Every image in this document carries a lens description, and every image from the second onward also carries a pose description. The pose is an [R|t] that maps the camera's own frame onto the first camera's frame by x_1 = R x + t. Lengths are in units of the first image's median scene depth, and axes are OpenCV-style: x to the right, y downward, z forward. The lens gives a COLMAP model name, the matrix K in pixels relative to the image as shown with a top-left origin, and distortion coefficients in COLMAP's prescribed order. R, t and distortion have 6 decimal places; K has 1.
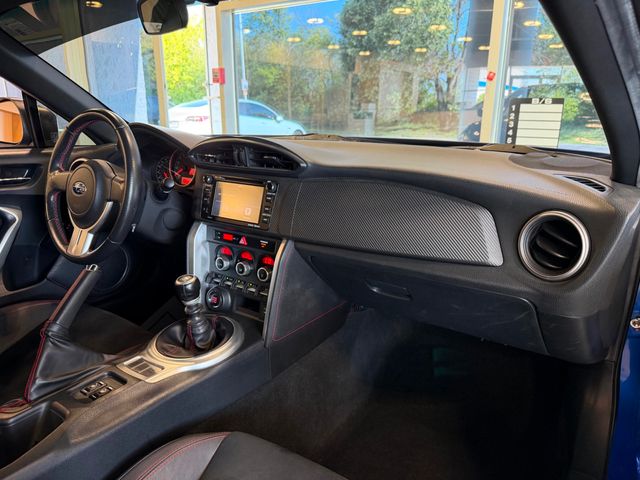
lens RADIAL K [[451.0, 0, 317.6], [0, 451.0, 254.8], [0, 0, 1]] dist [-0.011106, -0.017668]
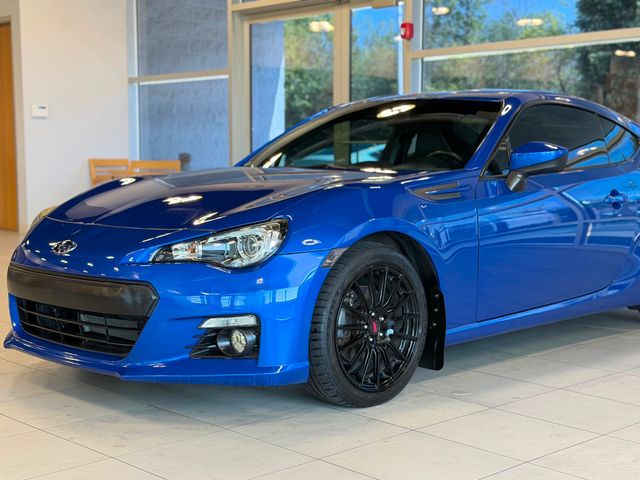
lens RADIAL K [[981.1, 0, 315.1], [0, 981.1, 240.1], [0, 0, 1]] dist [0.085825, 0.000000]
pose [[0.974233, 0.017847, -0.224838, 0.016515], [-0.068402, 0.973295, -0.219130, 0.074239], [0.214923, 0.228863, 0.949437, -0.223502]]
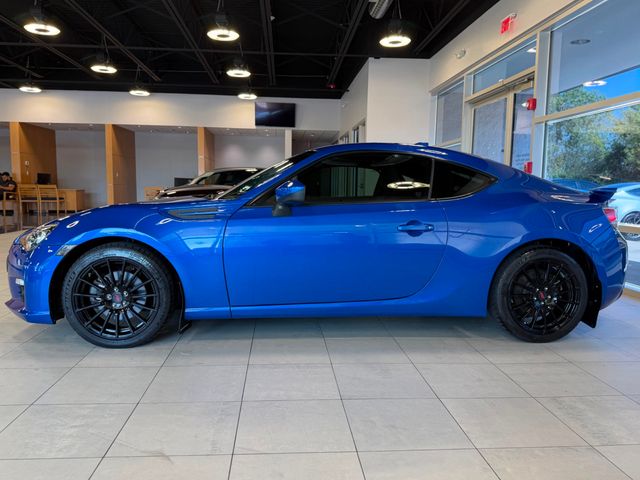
lens RADIAL K [[510.4, 0, 320.2], [0, 510.4, 237.7], [0, 0, 1]] dist [0.071514, -0.100993]
pose [[0.612349, 0.081934, -0.786330, 0.145354], [-0.256650, 0.961349, -0.099694, 0.029657], [0.747769, 0.262860, 0.609710, -0.087438]]
